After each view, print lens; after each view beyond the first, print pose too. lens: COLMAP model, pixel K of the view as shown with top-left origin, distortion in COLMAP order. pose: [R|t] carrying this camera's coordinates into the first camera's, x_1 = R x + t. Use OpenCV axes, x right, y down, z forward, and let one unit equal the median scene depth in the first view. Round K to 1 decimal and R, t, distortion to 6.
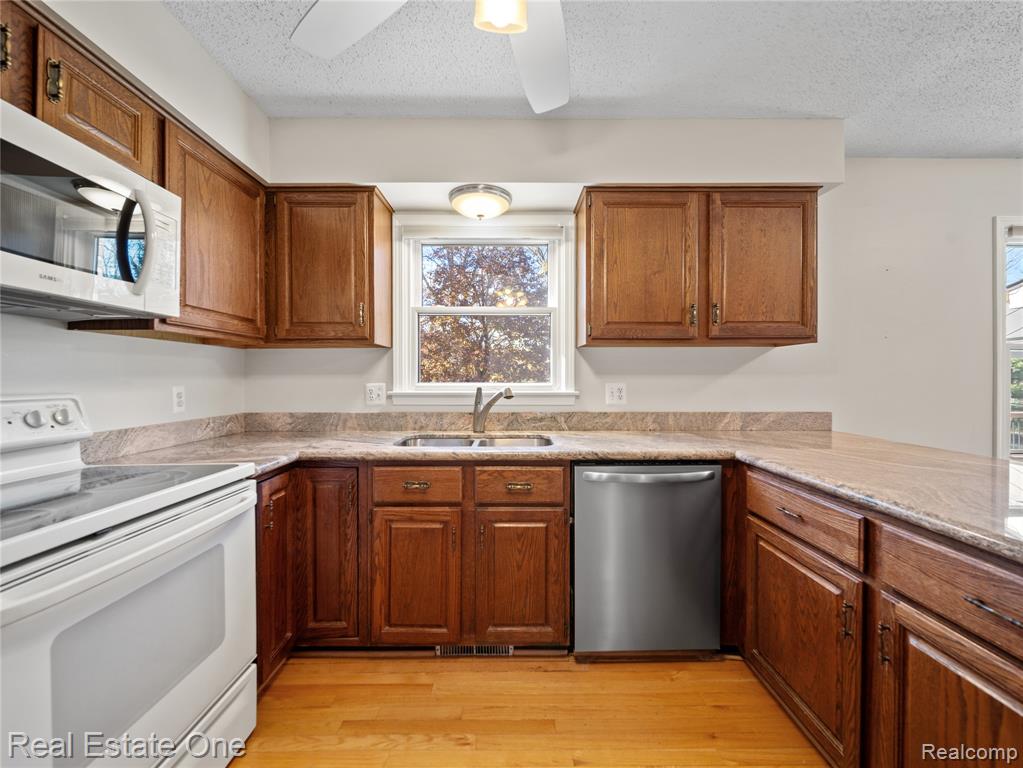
lens RADIAL K [[410.8, 0, 518.9], [0, 410.8, 378.6], [0, 0, 1]] dist [-0.000951, -0.000239]
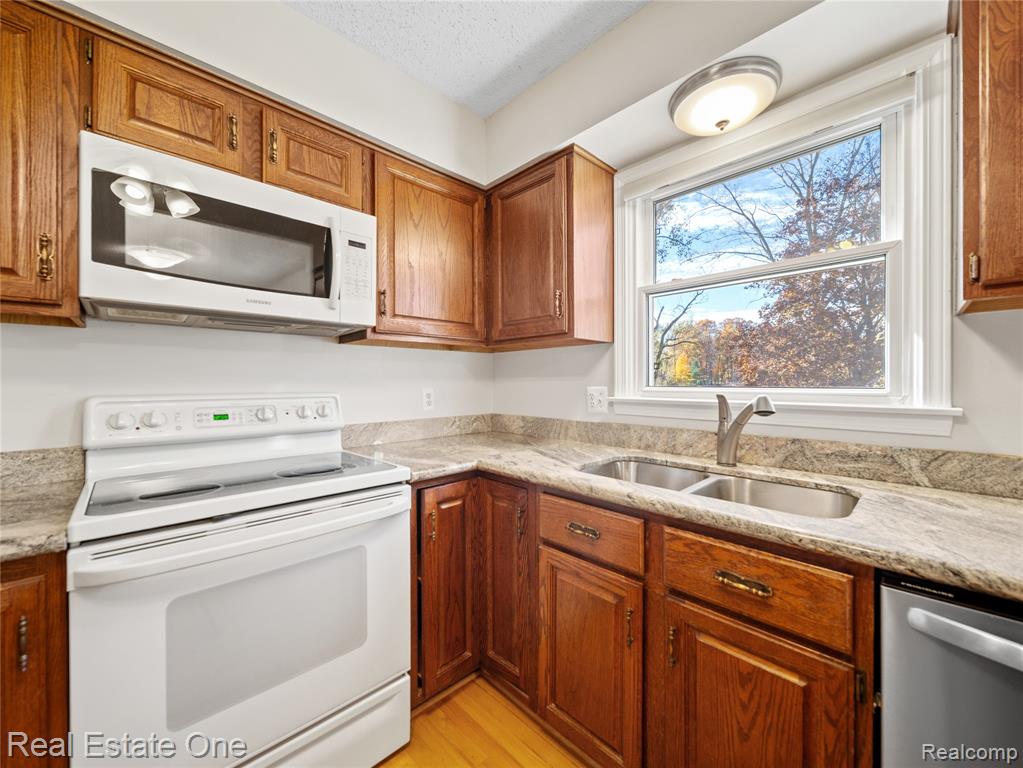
lens RADIAL K [[406.6, 0, 507.9], [0, 406.6, 382.4], [0, 0, 1]] dist [0.008269, -0.006354]
pose [[0.682109, 0.000574, -0.731250, 0.156827], [0.001221, 0.999997, 0.001924, 0.001016], [0.731249, -0.002206, 0.682107, 0.371217]]
